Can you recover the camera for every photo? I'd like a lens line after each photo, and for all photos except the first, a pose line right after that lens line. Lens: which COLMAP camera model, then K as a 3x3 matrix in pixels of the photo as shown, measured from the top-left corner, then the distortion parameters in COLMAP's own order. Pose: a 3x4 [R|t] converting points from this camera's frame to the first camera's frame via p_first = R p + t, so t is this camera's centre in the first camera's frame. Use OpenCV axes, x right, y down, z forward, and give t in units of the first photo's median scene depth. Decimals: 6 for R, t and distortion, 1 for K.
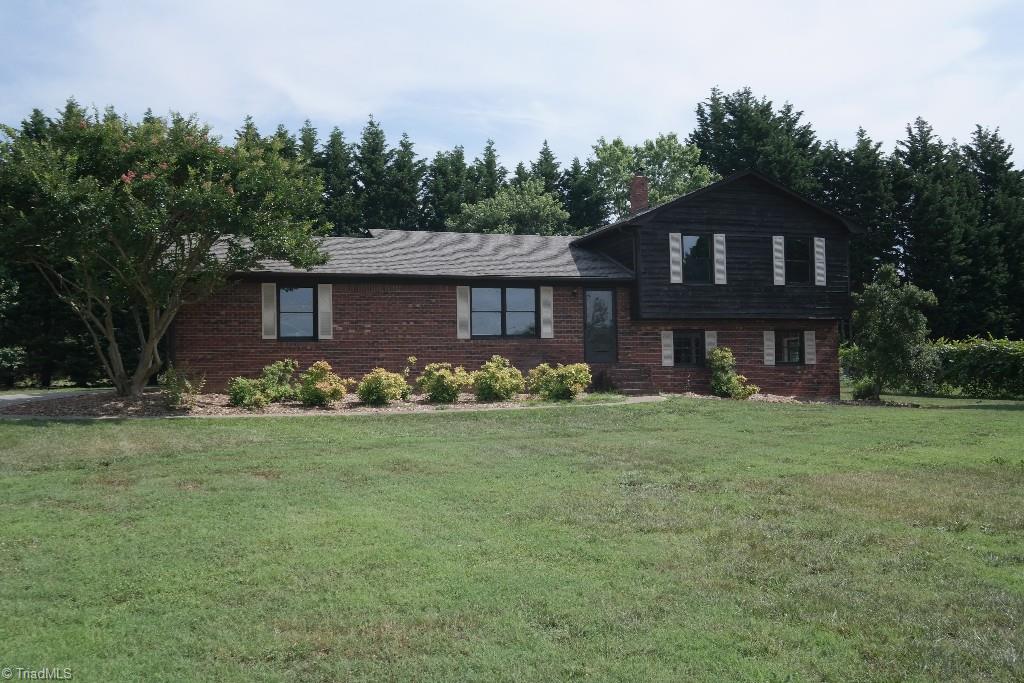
lens RADIAL K [[1050.2, 0, 512.0], [0, 1050.2, 341.5], [0, 0, 1]] dist [0.004530, 0.008188]
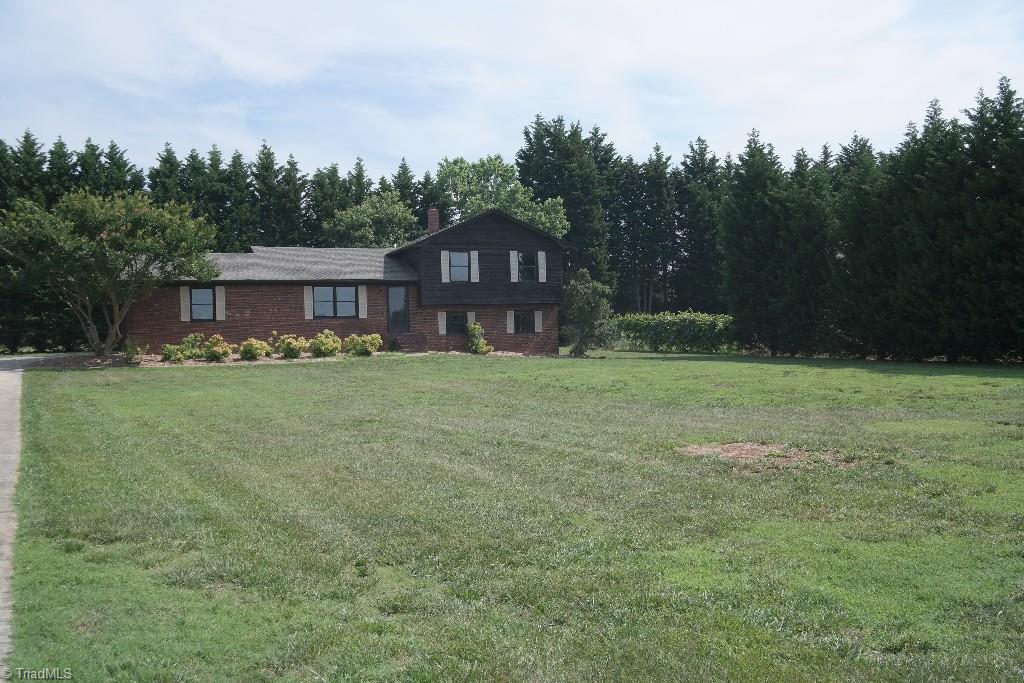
lens RADIAL K [[1050.2, 0, 512.0], [0, 1050.2, 341.5], [0, 0, 1]] dist [0.004530, 0.008188]
pose [[0.997483, -0.010302, 0.070147, 0.138443], [0.007846, 0.999350, 0.035190, -0.020483], [-0.070464, -0.034551, 0.996916, -0.575271]]
